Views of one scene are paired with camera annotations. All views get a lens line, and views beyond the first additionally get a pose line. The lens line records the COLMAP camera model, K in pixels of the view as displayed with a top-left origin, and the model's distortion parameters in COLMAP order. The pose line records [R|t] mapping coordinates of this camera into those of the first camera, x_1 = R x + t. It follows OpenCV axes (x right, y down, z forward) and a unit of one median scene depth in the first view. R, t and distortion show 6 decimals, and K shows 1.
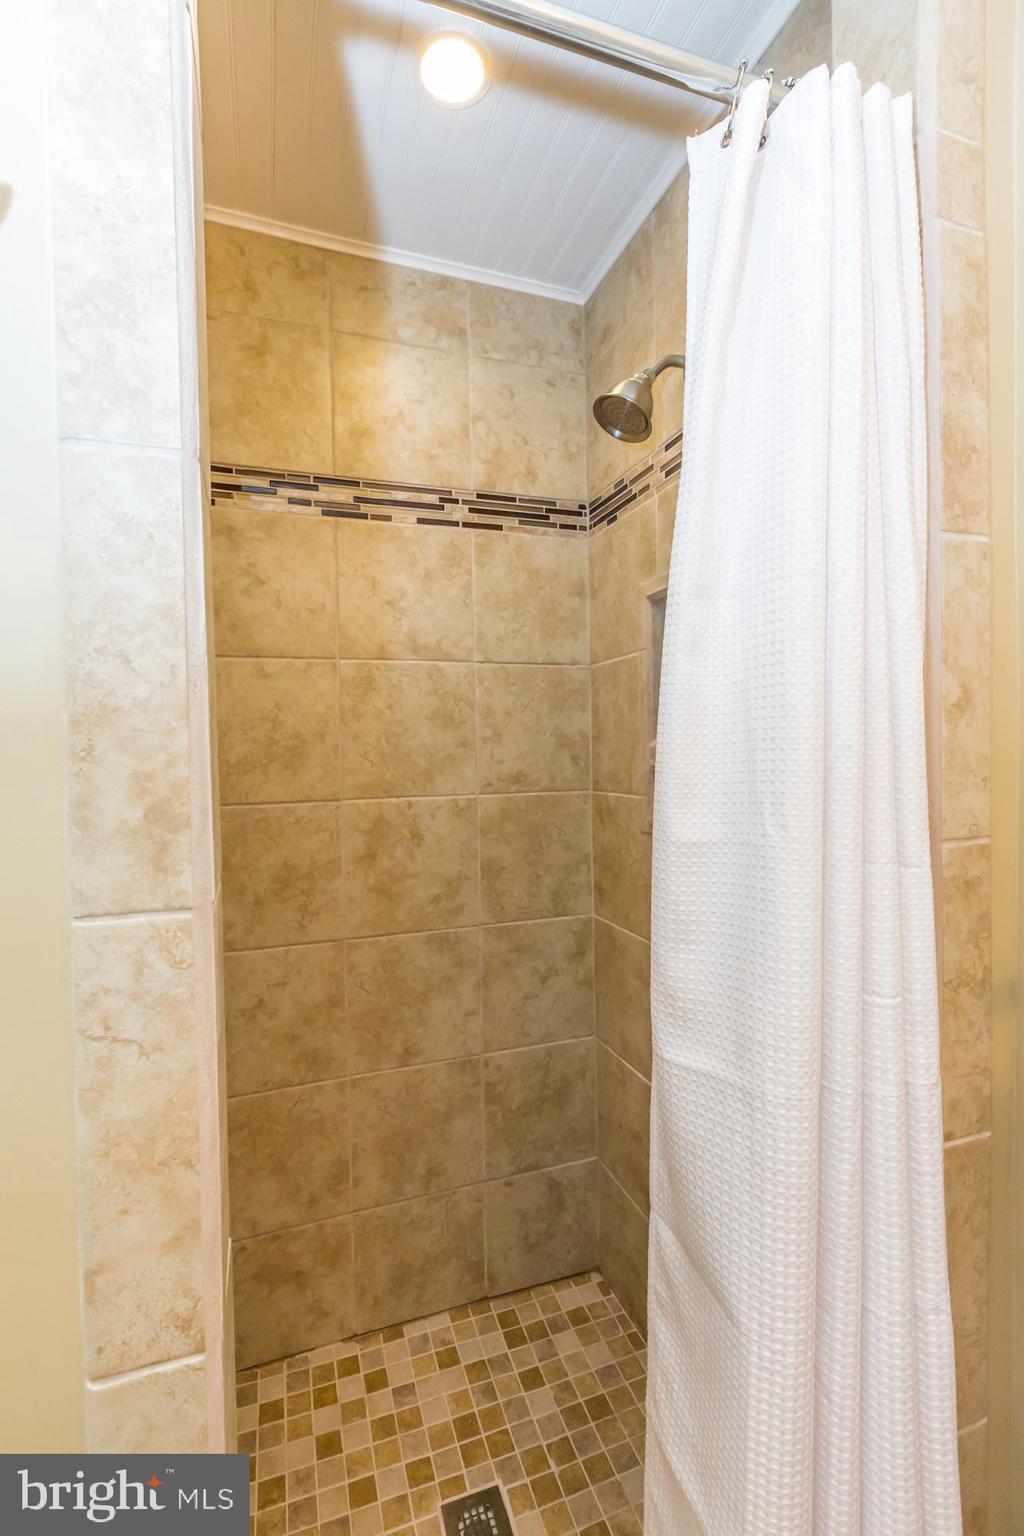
lens RADIAL K [[710.3, 0, 488.0], [0, 710.3, 772.5], [0, 0, 1]] dist [-0.001836, 0.000039]
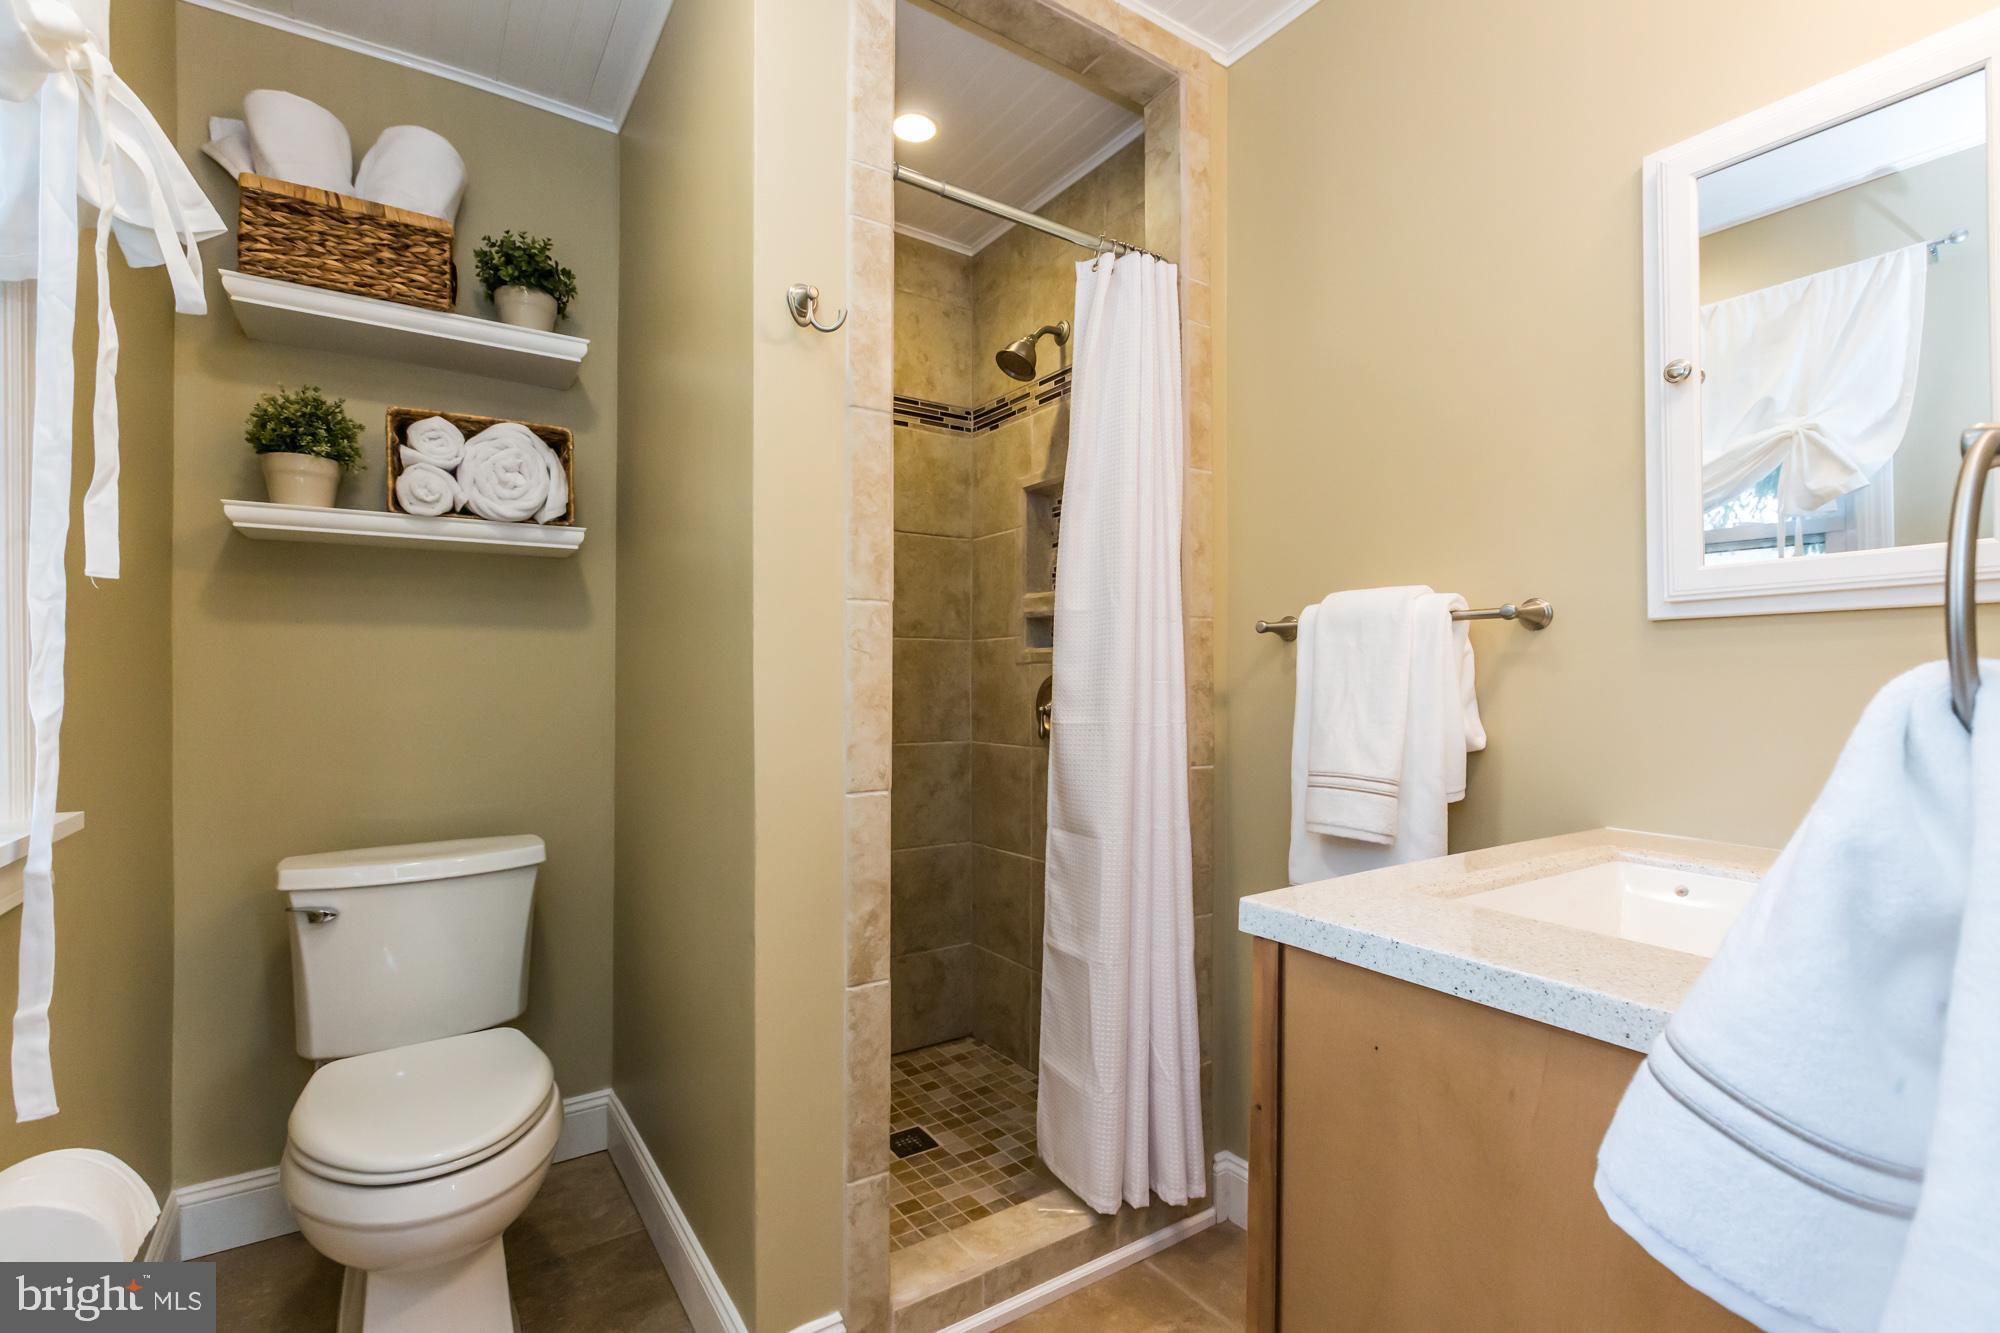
lens RADIAL K [[924.8, 0, 1004.0], [0, 924.8, 661.3], [0, 0, 1]] dist [-0.001836, 0.000039]
pose [[0.961668, 0.027851, 0.272798, -0.257525], [-0.013529, 0.998436, -0.054244, 0.161572], [-0.273882, 0.048474, 0.960541, -0.604603]]
